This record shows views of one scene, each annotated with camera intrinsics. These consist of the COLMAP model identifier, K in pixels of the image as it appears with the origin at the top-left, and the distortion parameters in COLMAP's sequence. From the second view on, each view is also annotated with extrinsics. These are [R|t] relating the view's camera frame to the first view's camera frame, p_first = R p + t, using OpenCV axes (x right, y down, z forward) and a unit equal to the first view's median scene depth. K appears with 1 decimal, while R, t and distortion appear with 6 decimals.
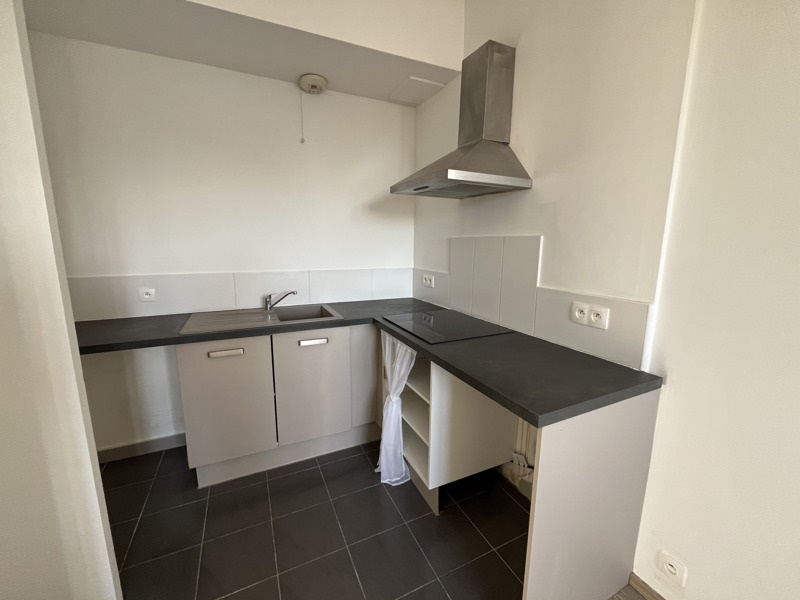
lens RADIAL K [[327.4, 0, 398.1], [0, 327.4, 300.2], [0, 0, 1]] dist [-0.001667, -0.000495]
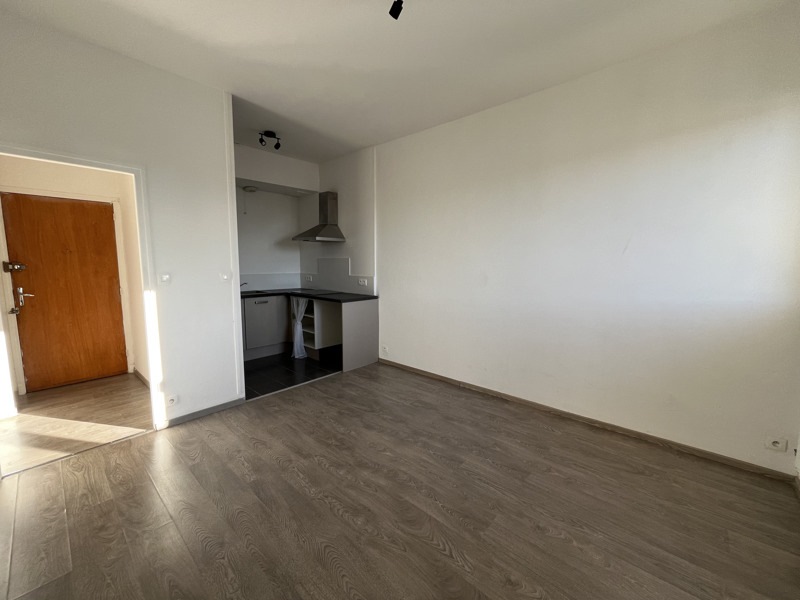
lens RADIAL K [[327.4, 0, 398.1], [0, 327.4, 300.2], [0, 0, 1]] dist [-0.001667, -0.000495]
pose [[0.923643, -0.046703, 0.380398, -0.255245], [0.067453, 0.996863, -0.041394, 0.286315], [-0.377272, 0.063892, 0.923896, -1.603388]]
